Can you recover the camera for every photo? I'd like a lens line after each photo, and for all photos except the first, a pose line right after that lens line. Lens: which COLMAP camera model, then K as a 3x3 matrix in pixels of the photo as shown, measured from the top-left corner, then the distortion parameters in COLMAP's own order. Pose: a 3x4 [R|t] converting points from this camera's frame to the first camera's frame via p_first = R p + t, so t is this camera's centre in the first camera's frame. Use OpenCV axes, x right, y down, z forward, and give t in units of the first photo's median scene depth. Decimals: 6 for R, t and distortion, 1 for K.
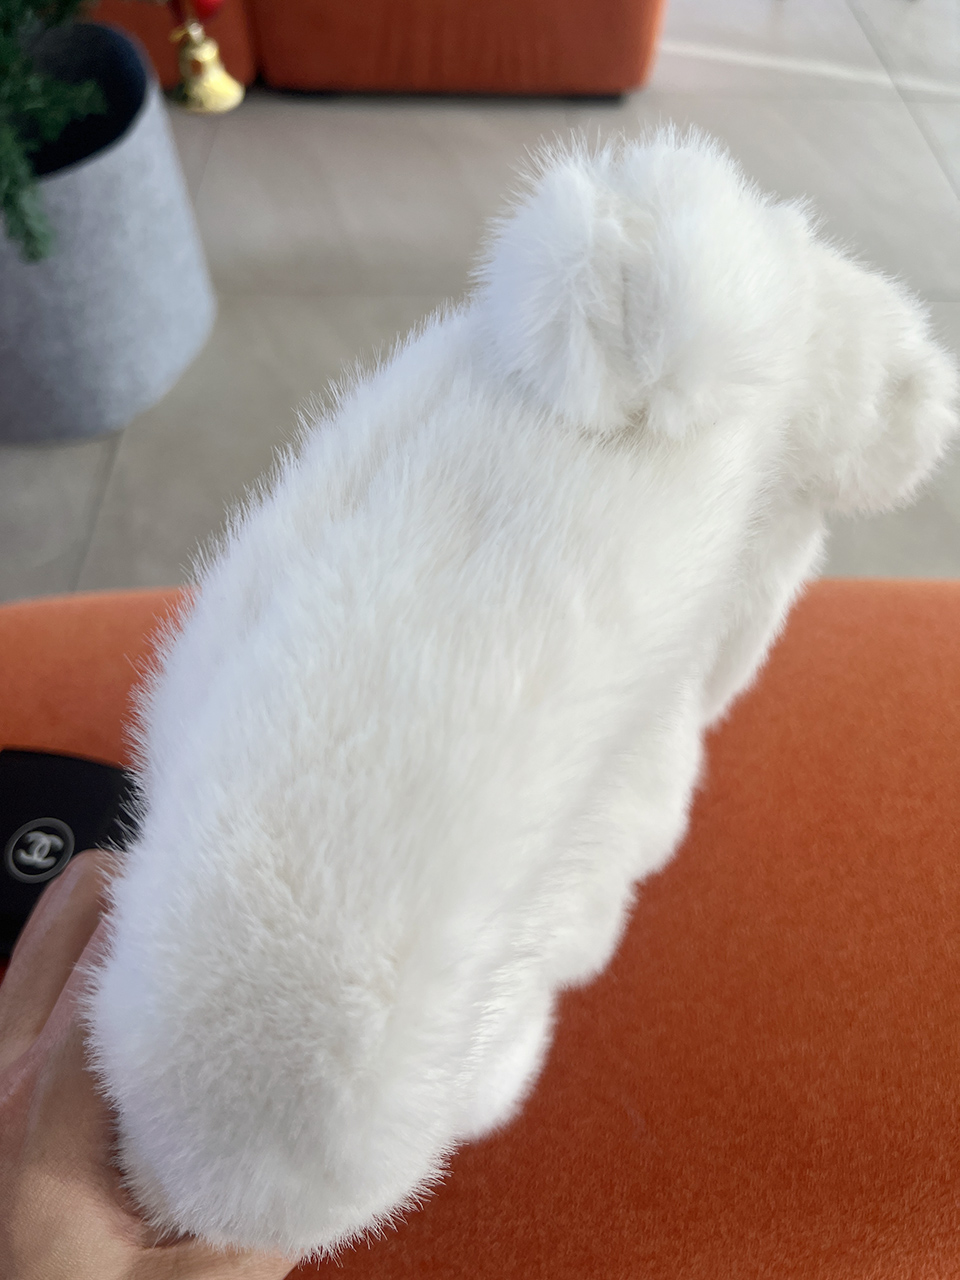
lens RADIAL K [[993.4, 0, 488.8], [0, 993.4, 652.0], [0, 0, 1]] dist [0.016585, -0.041088]
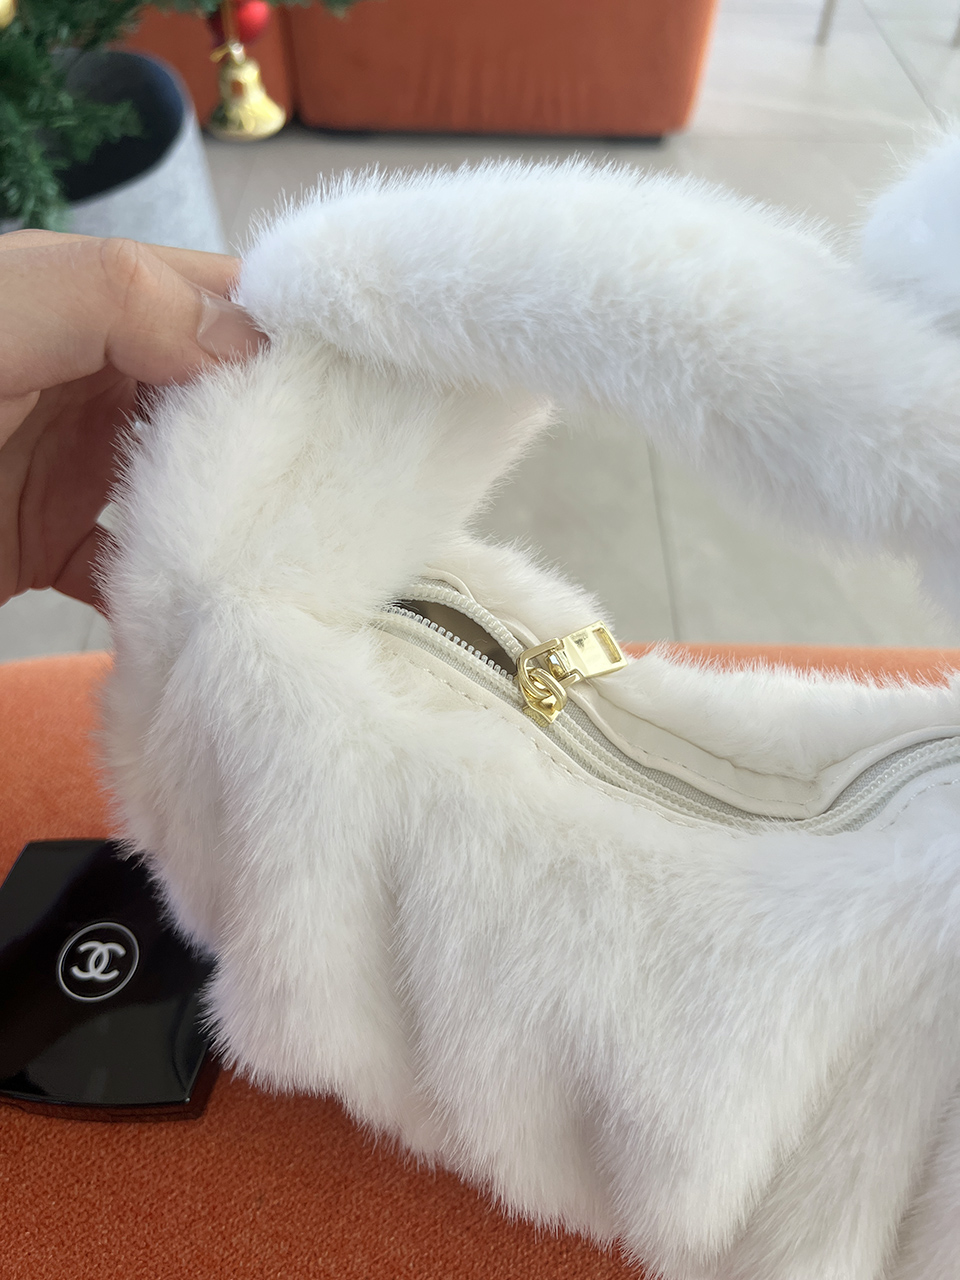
lens RADIAL K [[993.4, 0, 483.1], [0, 993.4, 639.0], [0, 0, 1]] dist [0.016585, -0.041088]
pose [[0.999652, 0.020388, -0.016746, -0.032820], [-0.021296, 0.998207, -0.055937, -0.015705], [0.015575, 0.056274, 0.998294, 0.085252]]
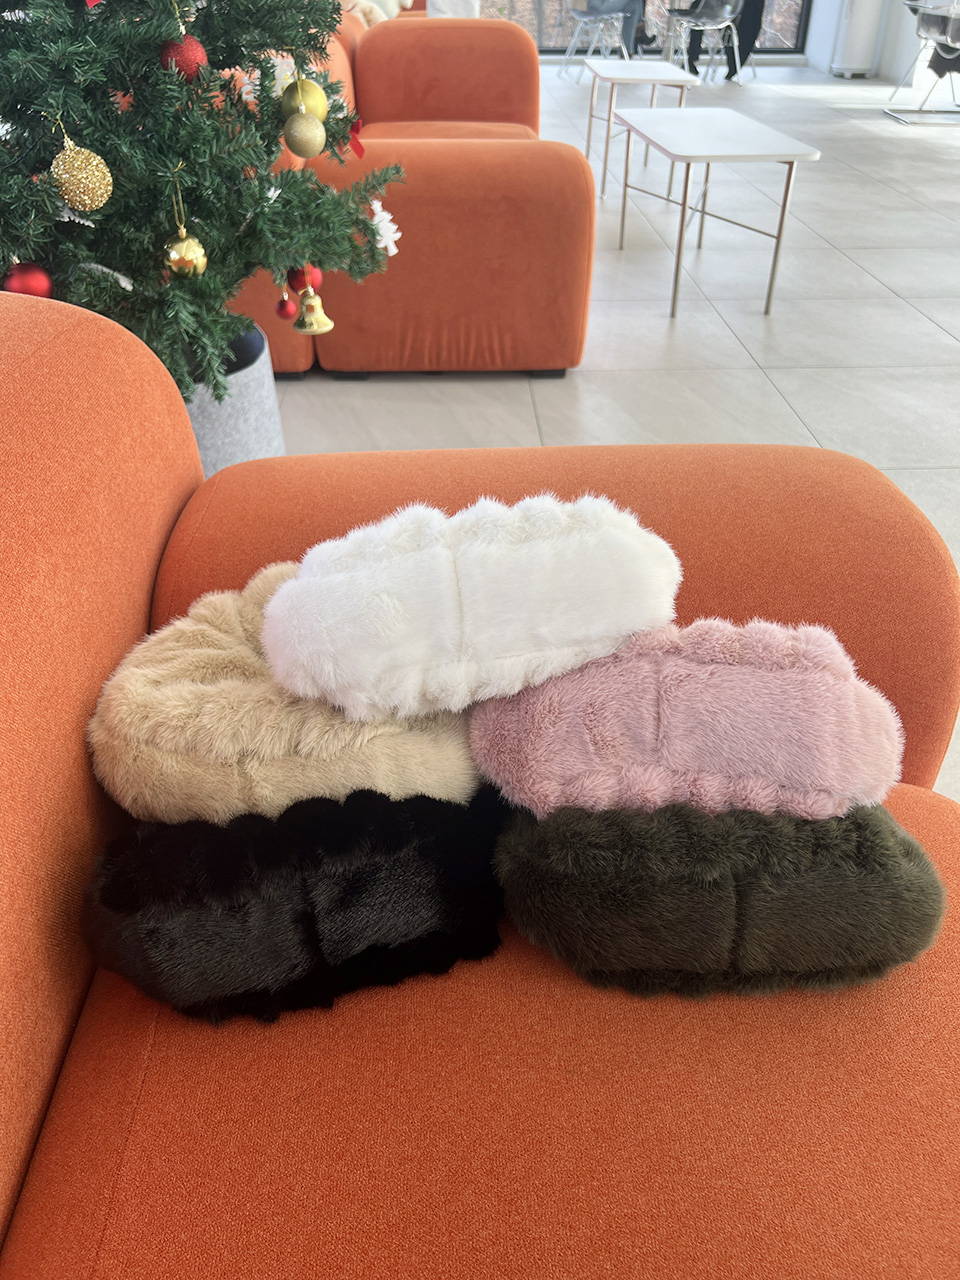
lens RADIAL K [[993.4, 0, 485.4], [0, 993.4, 637.5], [0, 0, 1]] dist [0.016585, -0.041088]
pose [[0.999596, -0.024160, 0.015004, -0.024446], [0.027765, 0.943256, -0.330903, 0.559074], [-0.006158, 0.331185, 0.943546, -0.479894]]
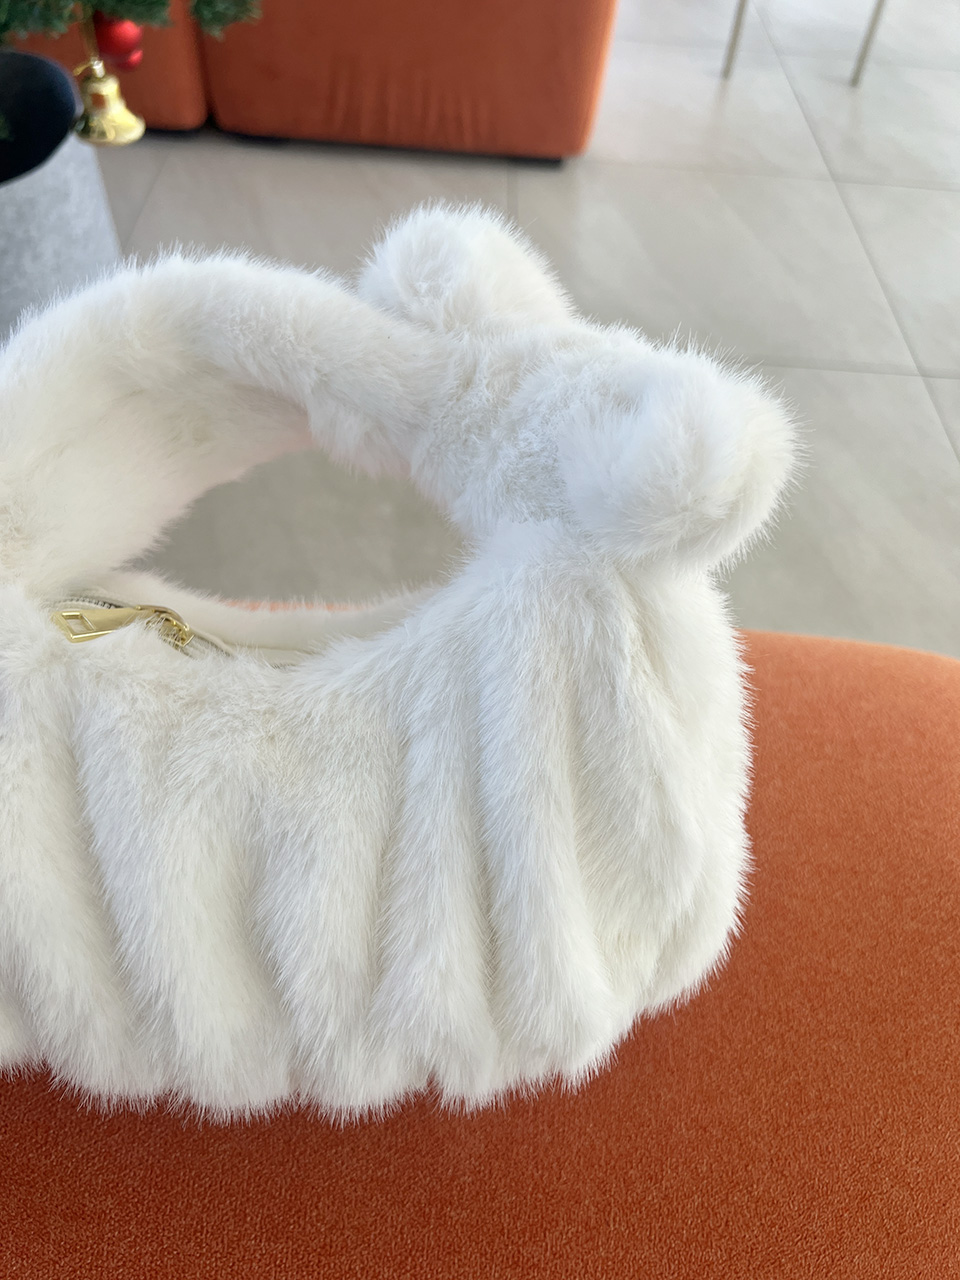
lens RADIAL K [[993.4, 0, 491.1], [0, 993.4, 638.3], [0, 0, 1]] dist [0.016585, -0.041088]
pose [[0.998007, 0.056064, 0.028963, 0.114809], [-0.054163, 0.996560, -0.062721, 0.008329], [-0.032380, 0.061027, 0.997611, -0.004230]]
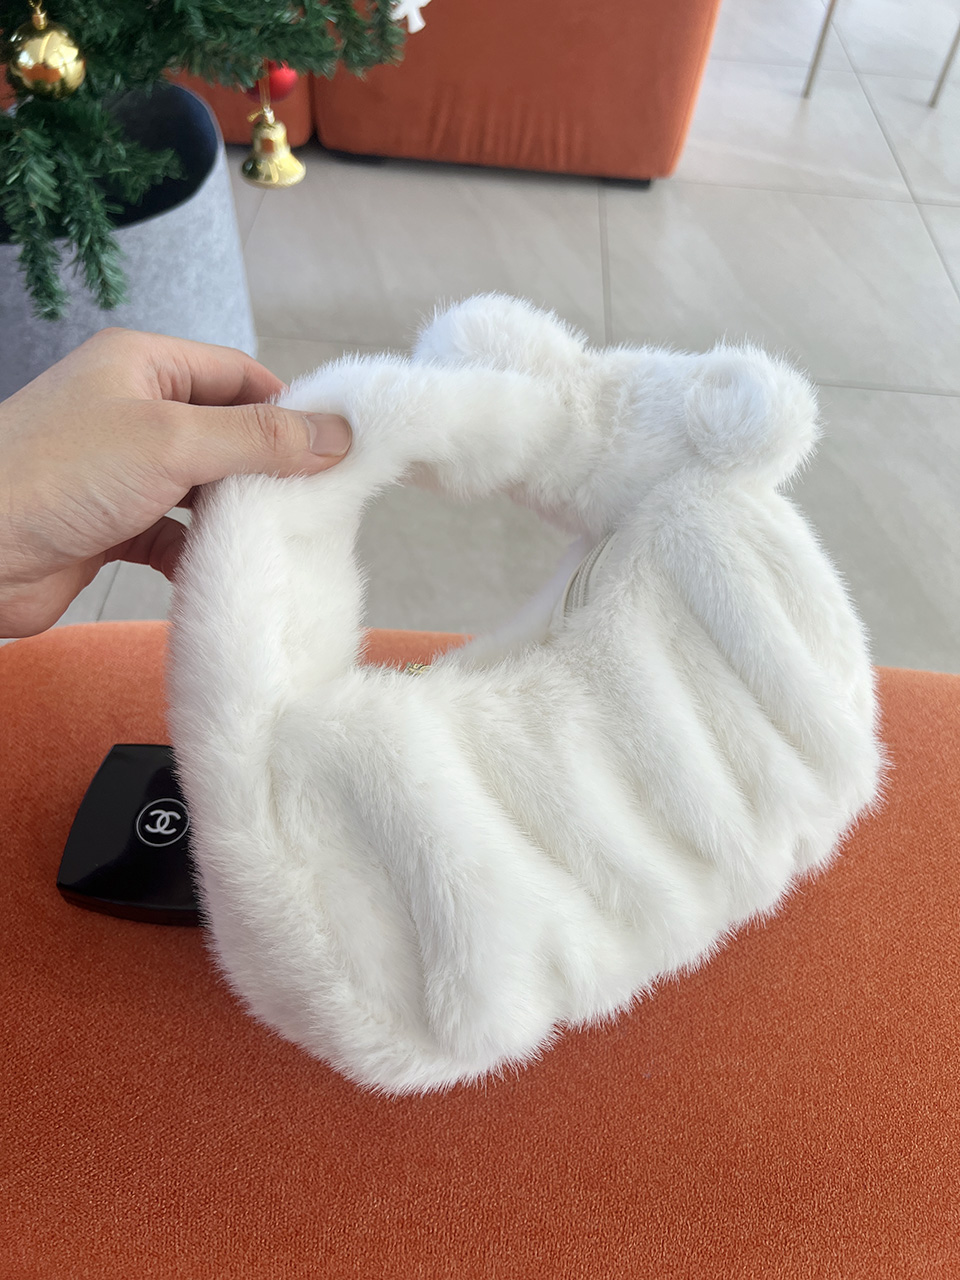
lens RADIAL K [[993.4, 0, 478.7], [0, 993.4, 633.7], [0, 0, 1]] dist [0.016585, -0.041088]
pose [[0.996490, 0.083648, -0.003216, -0.010392], [-0.083697, 0.994928, -0.055797, -0.006015], [-0.001467, 0.055871, 0.998437, -0.077729]]
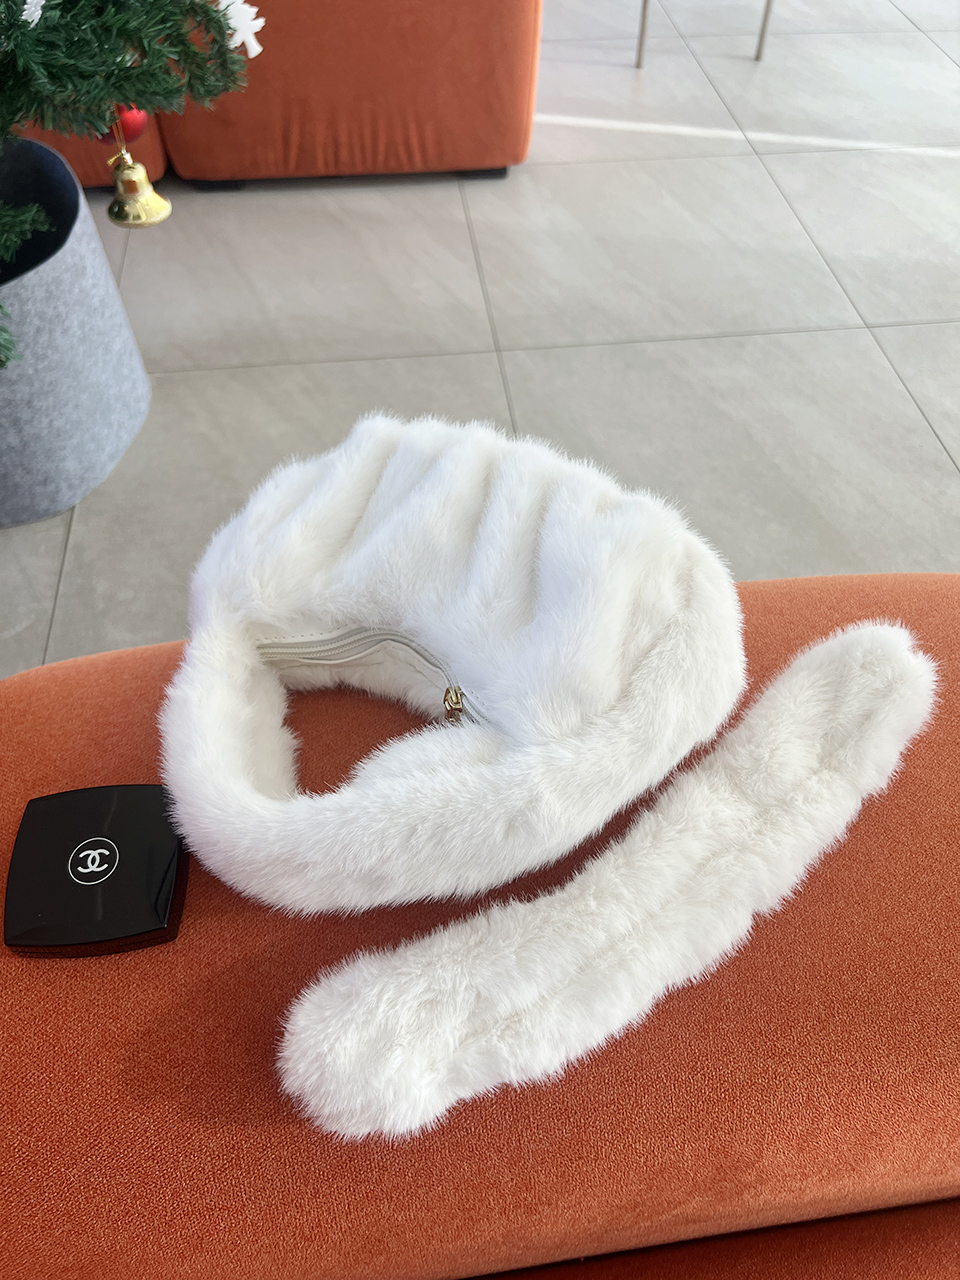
lens RADIAL K [[993.4, 0, 498.5], [0, 993.4, 635.2], [0, 0, 1]] dist [0.016585, -0.041088]
pose [[0.992873, -0.089427, 0.078776, -0.013122], [0.093654, 0.994262, -0.051693, 0.016569], [-0.073701, 0.058702, 0.995551, -0.129723]]
